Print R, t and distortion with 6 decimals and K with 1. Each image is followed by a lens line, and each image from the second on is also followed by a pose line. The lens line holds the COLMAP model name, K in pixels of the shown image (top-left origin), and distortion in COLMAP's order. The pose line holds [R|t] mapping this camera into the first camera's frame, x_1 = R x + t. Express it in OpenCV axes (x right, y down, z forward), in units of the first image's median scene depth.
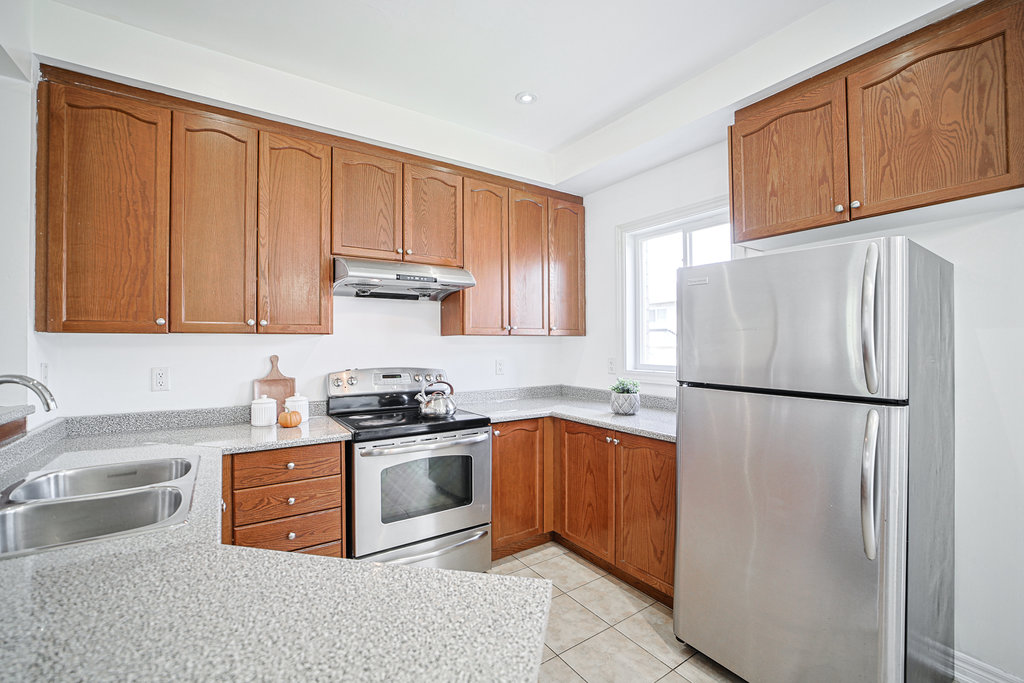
lens RADIAL K [[428.0, 0, 512.0], [0, 428.0, 341.5], [0, 0, 1]] dist [-0.041057, 0.010494]
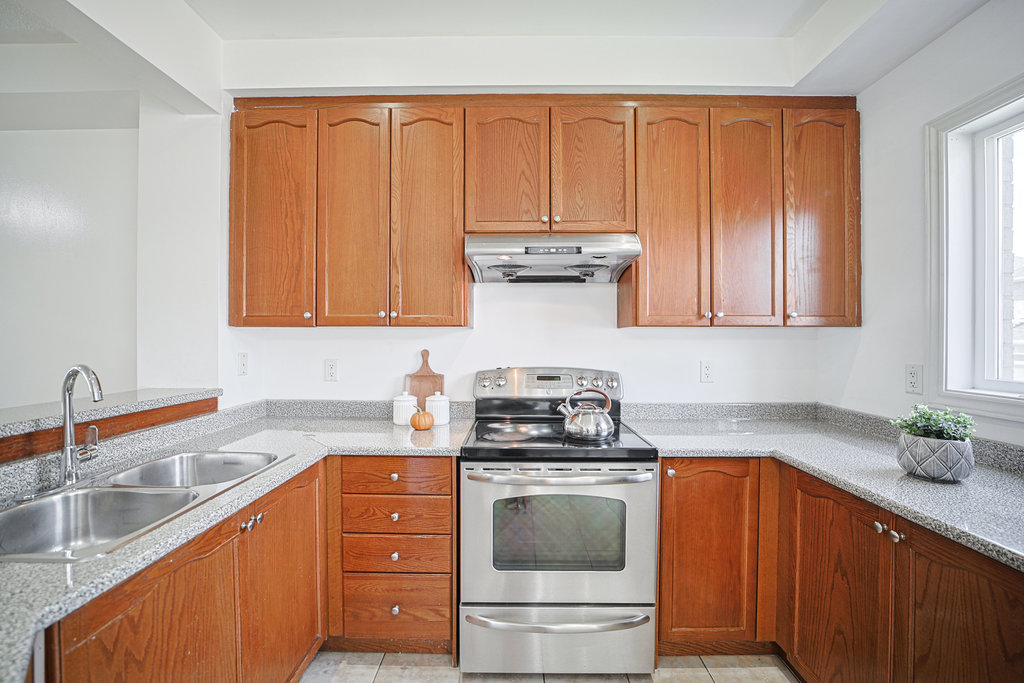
lens RADIAL K [[428.0, 0, 512.0], [0, 428.0, 341.5], [0, 0, 1]] dist [-0.041057, 0.010494]
pose [[0.826320, 0.007639, -0.563150, 0.130488], [-0.002232, 0.999945, 0.010289, 0.004005], [0.563197, -0.007245, 0.826291, 0.318402]]
